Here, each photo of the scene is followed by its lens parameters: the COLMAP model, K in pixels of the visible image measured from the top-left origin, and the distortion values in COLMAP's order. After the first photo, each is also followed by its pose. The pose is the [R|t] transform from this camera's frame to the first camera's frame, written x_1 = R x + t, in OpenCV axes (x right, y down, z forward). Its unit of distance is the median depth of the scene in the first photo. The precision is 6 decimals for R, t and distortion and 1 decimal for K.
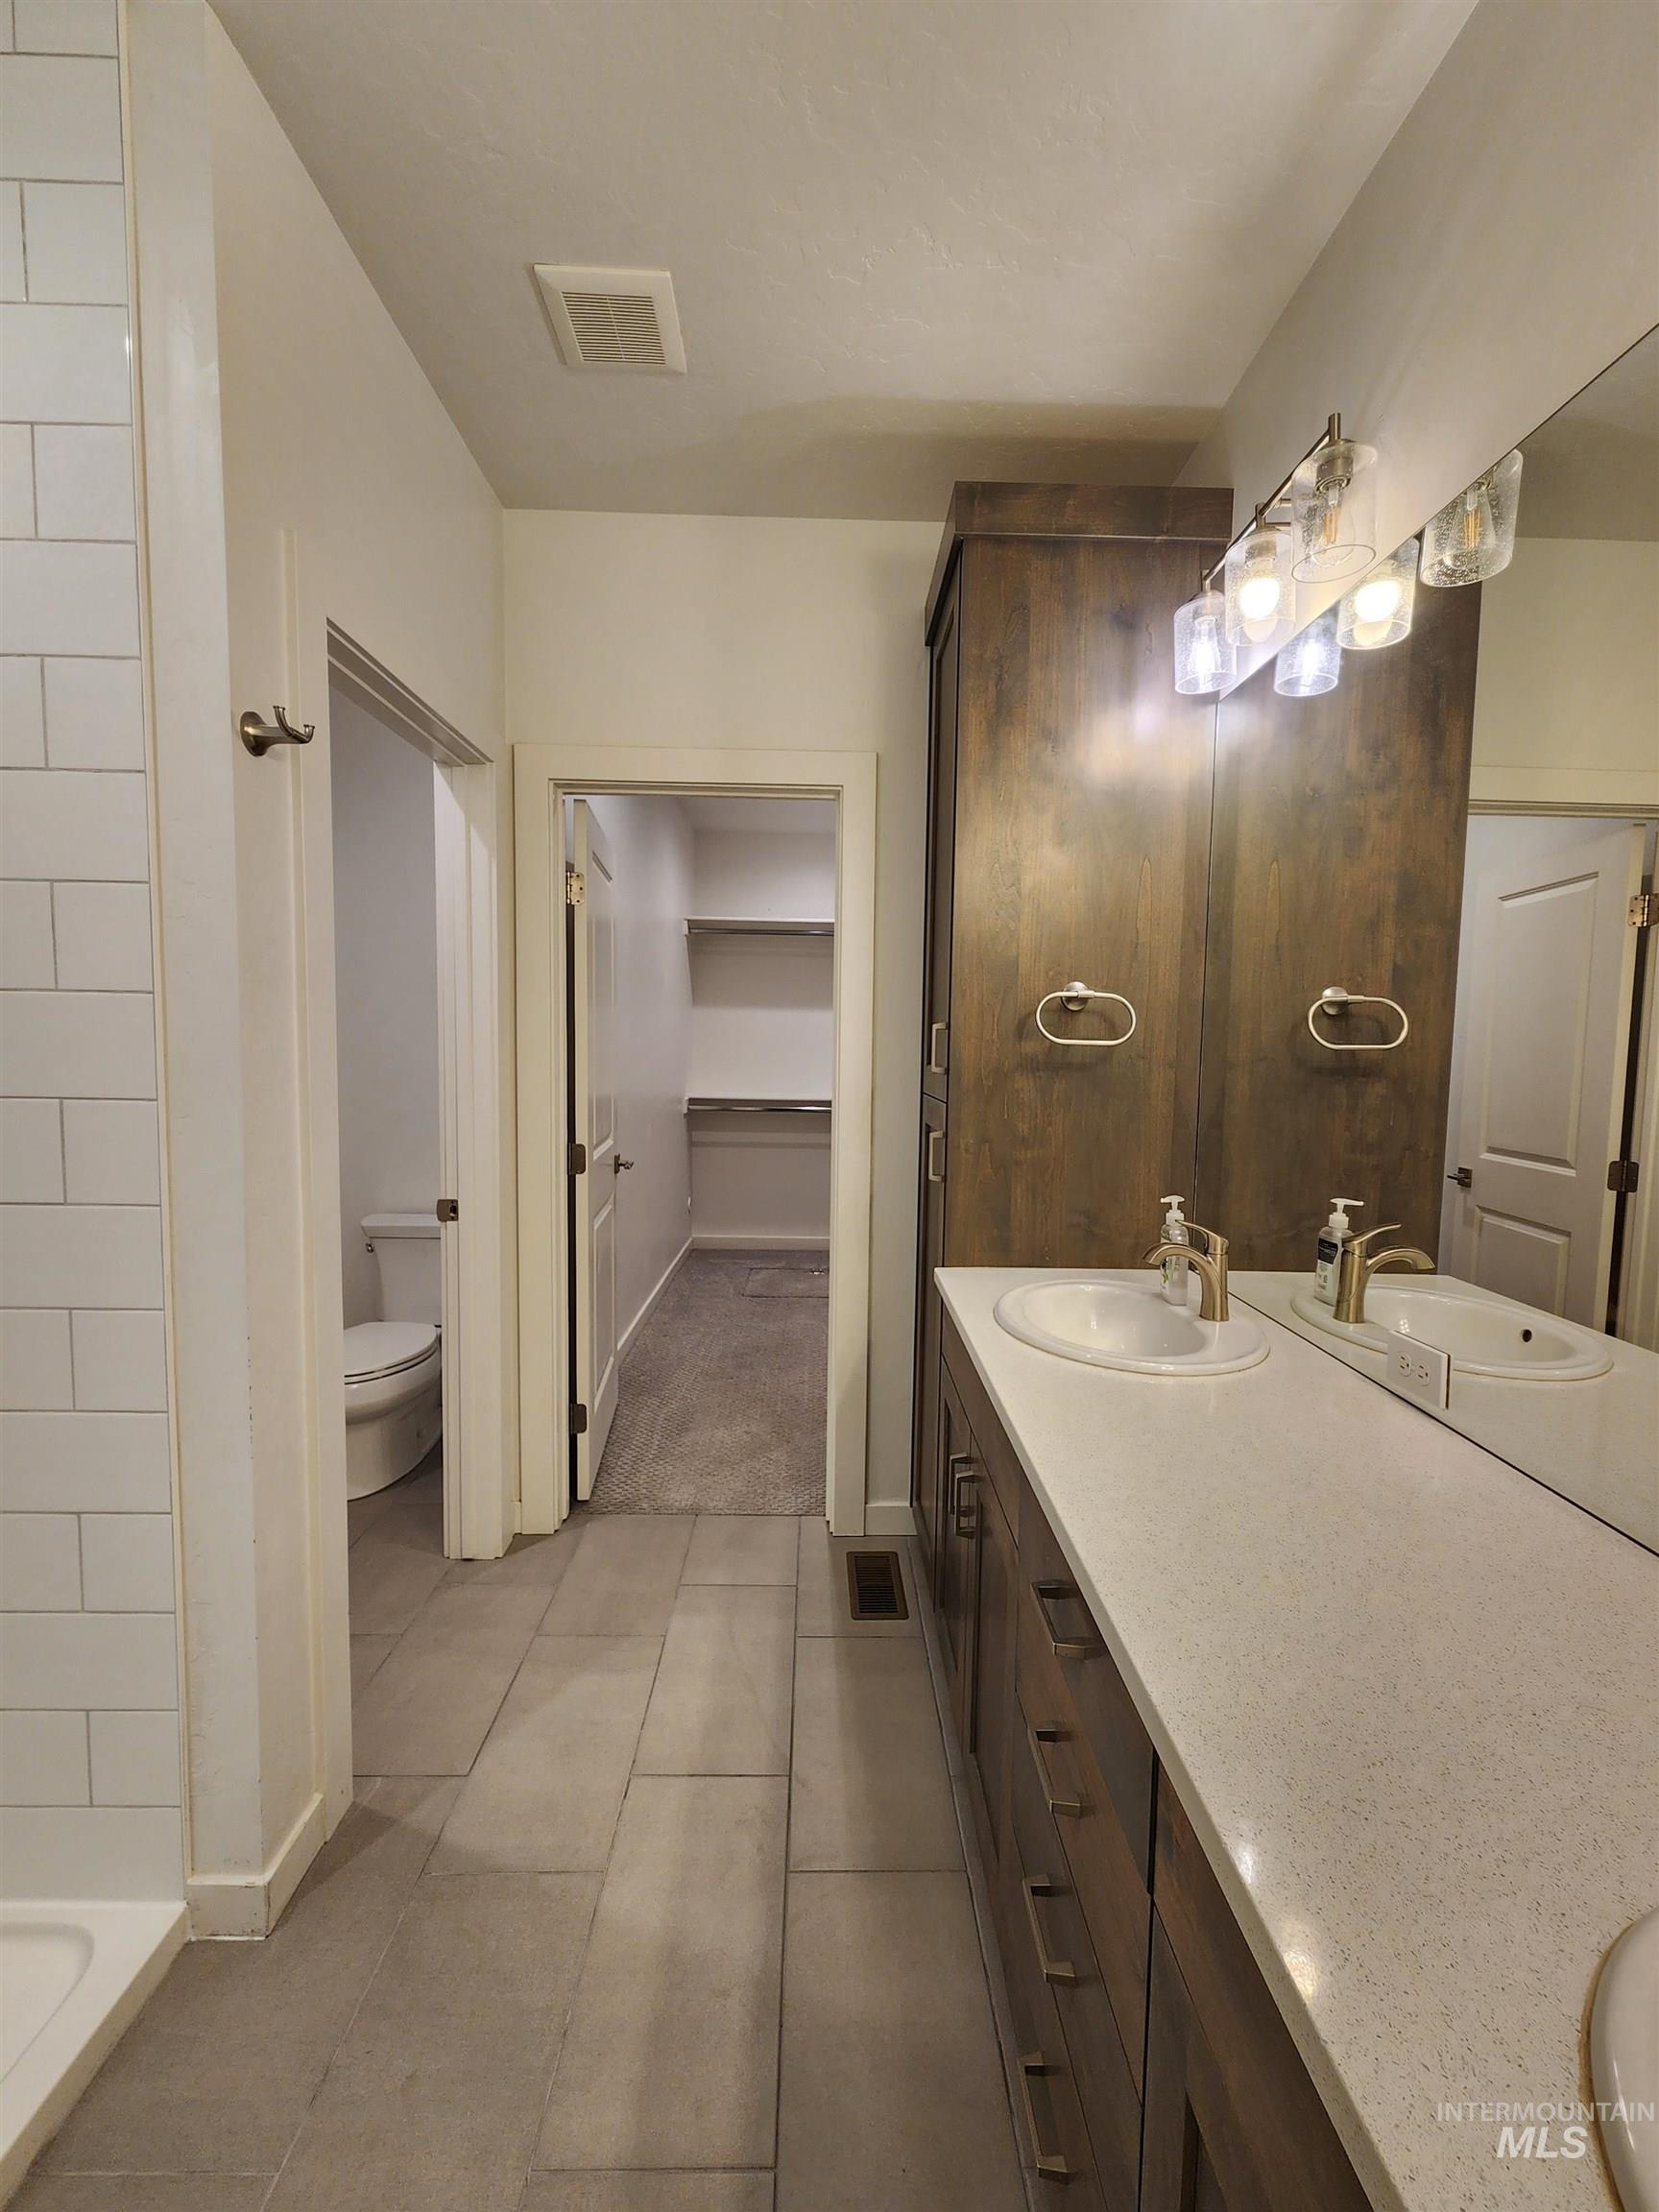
lens RADIAL K [[904.6, 0, 835.4], [0, 904.6, 1110.8], [0, 0, 1]] dist [0.006536, -0.004122]
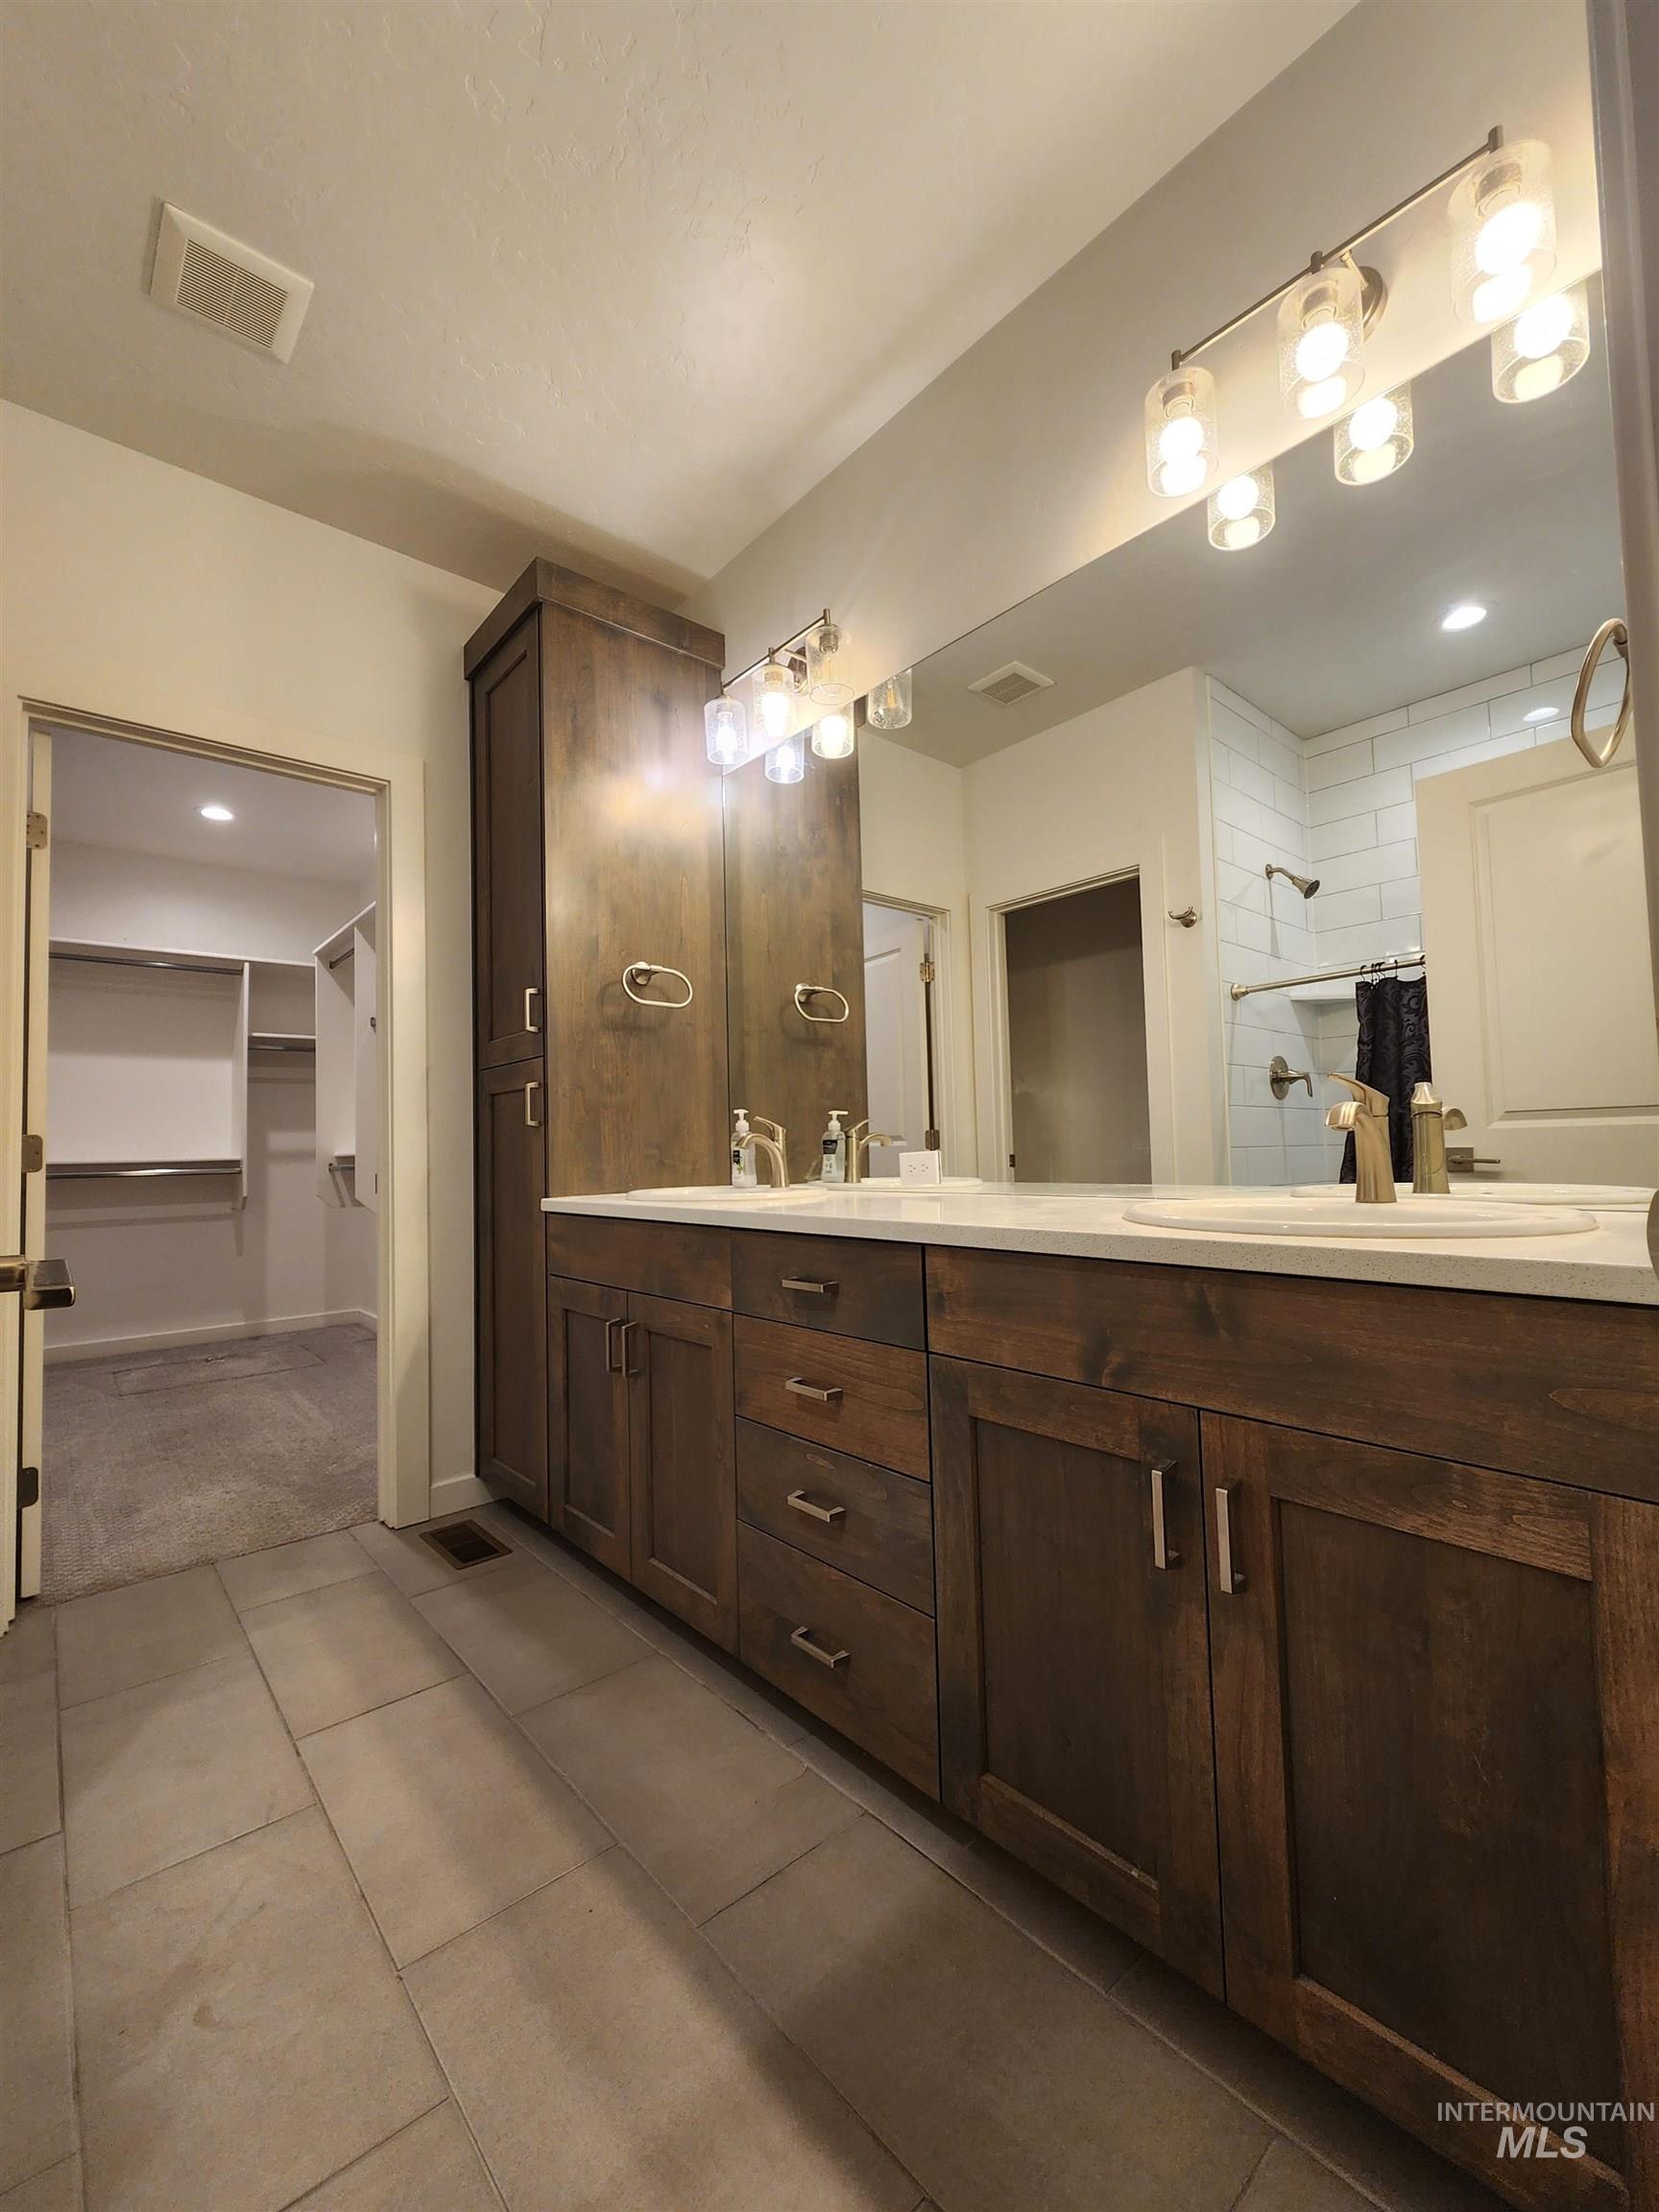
lens RADIAL K [[904.6, 0, 831.4], [0, 904.6, 1103.0], [0, 0, 1]] dist [0.006536, -0.004122]
pose [[0.769301, -0.001666, 0.638884, -0.341545], [0.082141, 0.991955, -0.096323, 0.198357], [-0.633584, 0.126580, 0.763249, -0.110011]]
